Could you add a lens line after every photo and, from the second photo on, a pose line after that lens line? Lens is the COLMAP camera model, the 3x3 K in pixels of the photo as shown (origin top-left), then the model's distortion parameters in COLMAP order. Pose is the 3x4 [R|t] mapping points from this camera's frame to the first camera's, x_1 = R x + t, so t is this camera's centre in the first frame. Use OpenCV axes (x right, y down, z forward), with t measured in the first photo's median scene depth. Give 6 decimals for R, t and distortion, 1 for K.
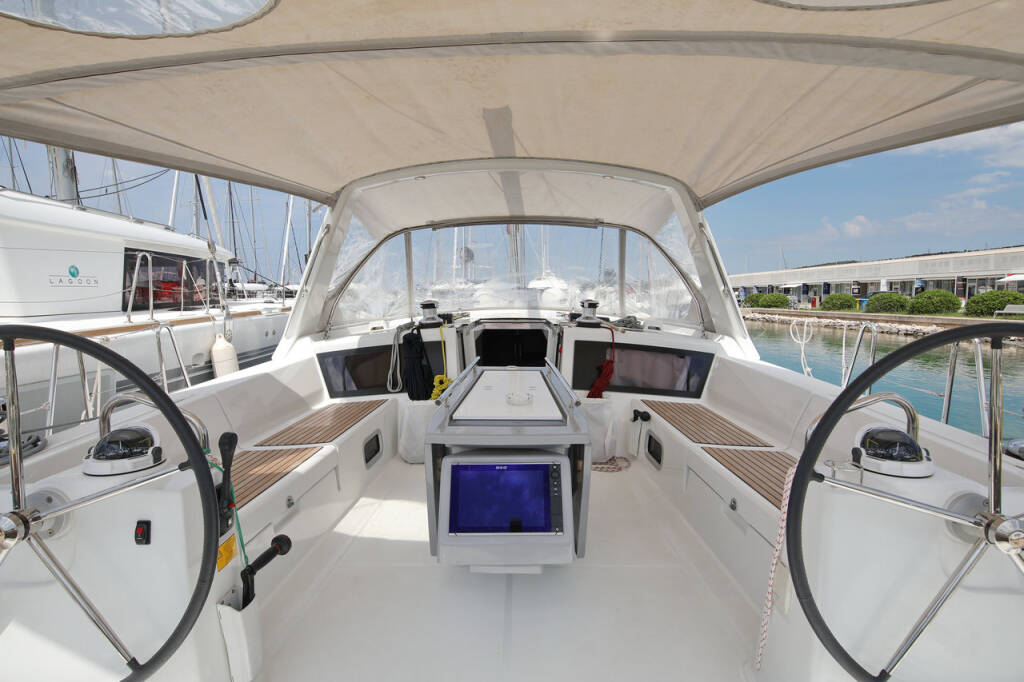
lens RADIAL K [[507.9, 0, 512.0], [0, 507.9, 341.0], [0, 0, 1]] dist [0.001785, -0.000167]
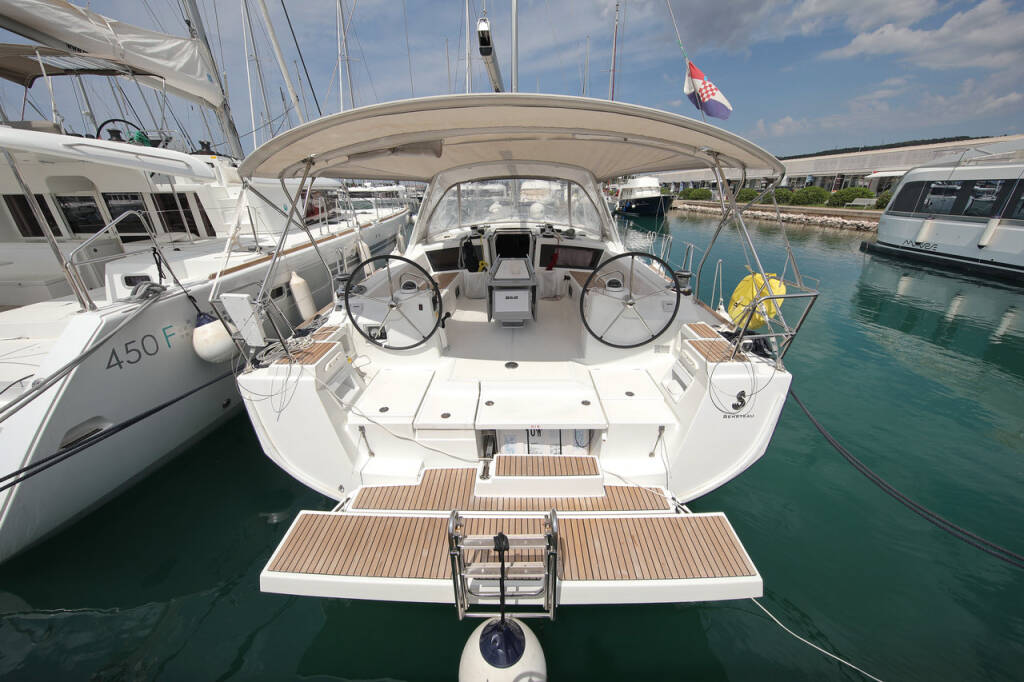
lens RADIAL K [[368.4, 0, 512.0], [0, 368.4, 341.0], [0, 0, 1]] dist [0.008770, -0.000143]
pose [[0.999931, -0.011097, -0.003926, -0.002703], [0.011765, 0.952709, 0.303655, -0.106849], [0.000370, -0.303680, 0.952774, -0.804147]]
